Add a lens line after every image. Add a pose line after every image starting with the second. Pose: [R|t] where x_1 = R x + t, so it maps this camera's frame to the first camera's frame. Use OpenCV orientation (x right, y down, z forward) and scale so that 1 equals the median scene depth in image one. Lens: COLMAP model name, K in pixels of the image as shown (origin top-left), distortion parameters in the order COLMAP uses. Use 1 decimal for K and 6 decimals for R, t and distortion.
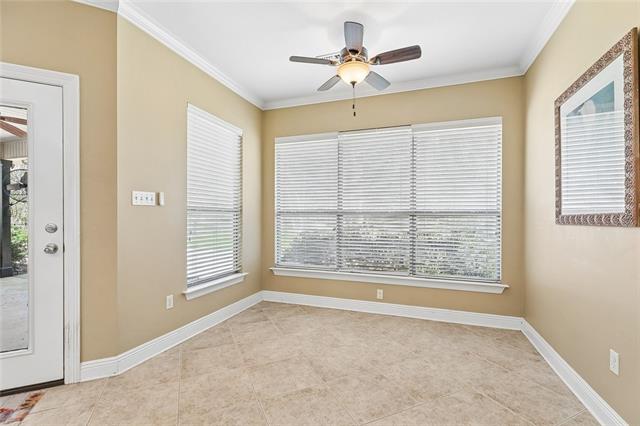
lens RADIAL K [[292.9, 0, 318.8], [0, 292.9, 216.5], [0, 0, 1]] dist [0.006278, 0.000697]
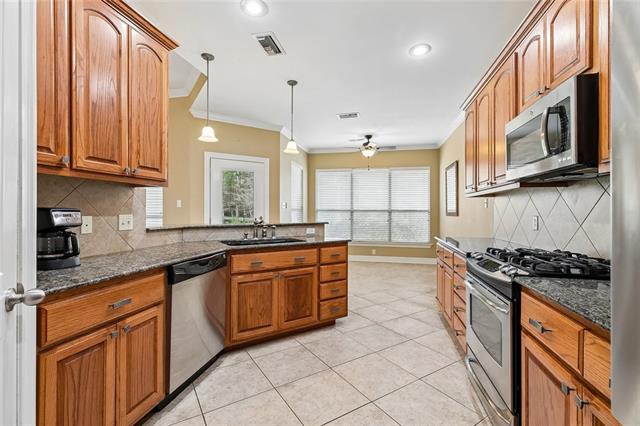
lens RADIAL K [[292.9, 0, 320.8], [0, 292.9, 209.0], [0, 0, 1]] dist [0.006278, 0.000697]
pose [[0.991141, -0.000707, 0.132811, -0.416572], [0.001584, 0.999978, -0.006496, -0.012088], [-0.132804, 0.006649, 0.991120, -0.931177]]
